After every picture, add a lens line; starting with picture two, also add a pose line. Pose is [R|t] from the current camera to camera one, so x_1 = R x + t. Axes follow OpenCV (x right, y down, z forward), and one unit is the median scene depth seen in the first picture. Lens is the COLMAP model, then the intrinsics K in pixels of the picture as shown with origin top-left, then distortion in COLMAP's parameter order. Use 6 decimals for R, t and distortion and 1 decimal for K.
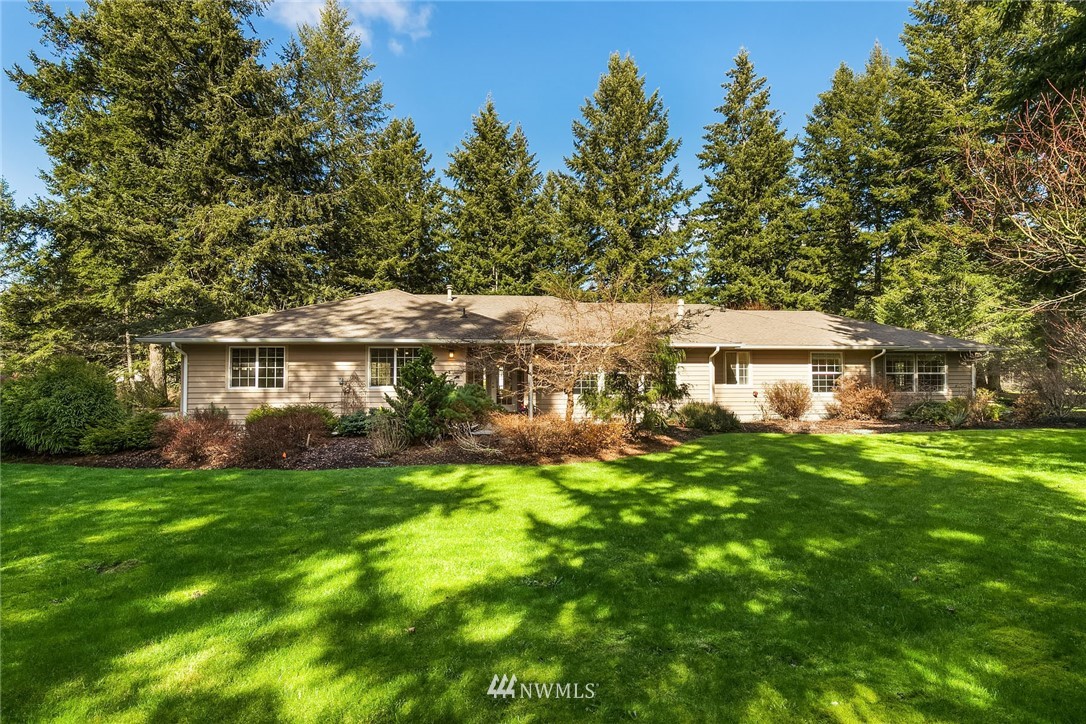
lens RADIAL K [[517.8, 0, 543.1], [0, 517.8, 346.0], [0, 0, 1]] dist [0.001131, 0.000604]
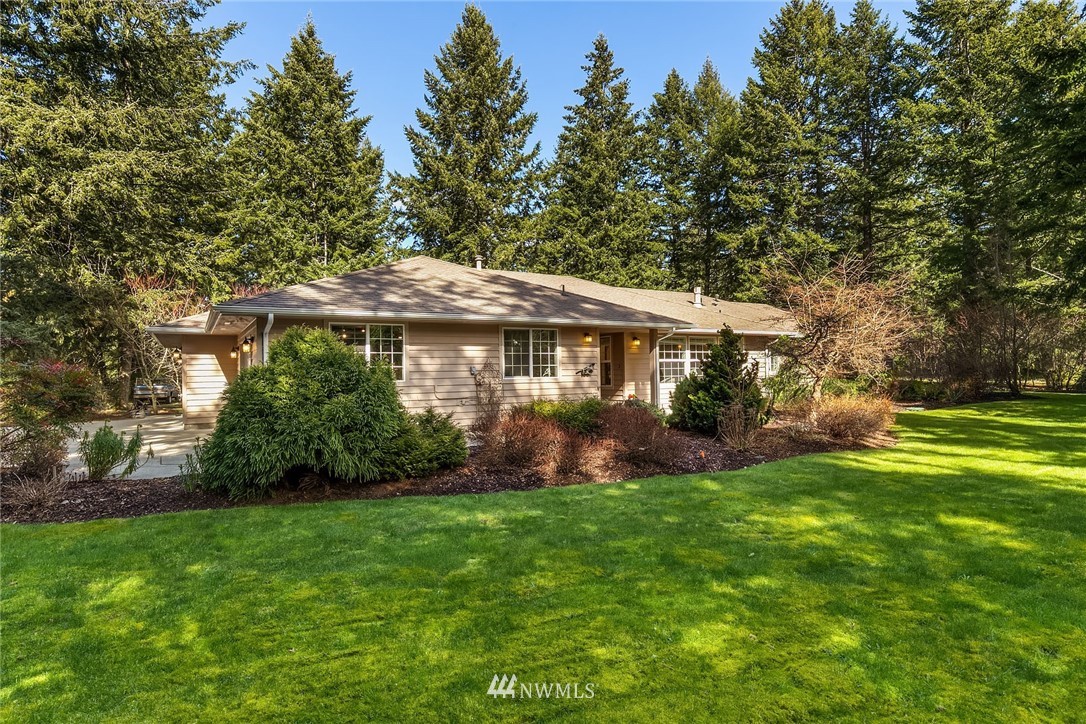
lens RADIAL K [[563.4, 0, 543.0], [0, 563.4, 362.0], [0, 0, 1]] dist [0.001354, 0.000833]
pose [[0.906721, -0.004405, 0.421709, -0.197949], [-0.016259, 0.998837, 0.045391, 0.004367], [-0.421419, -0.048013, 0.905594, 0.055509]]
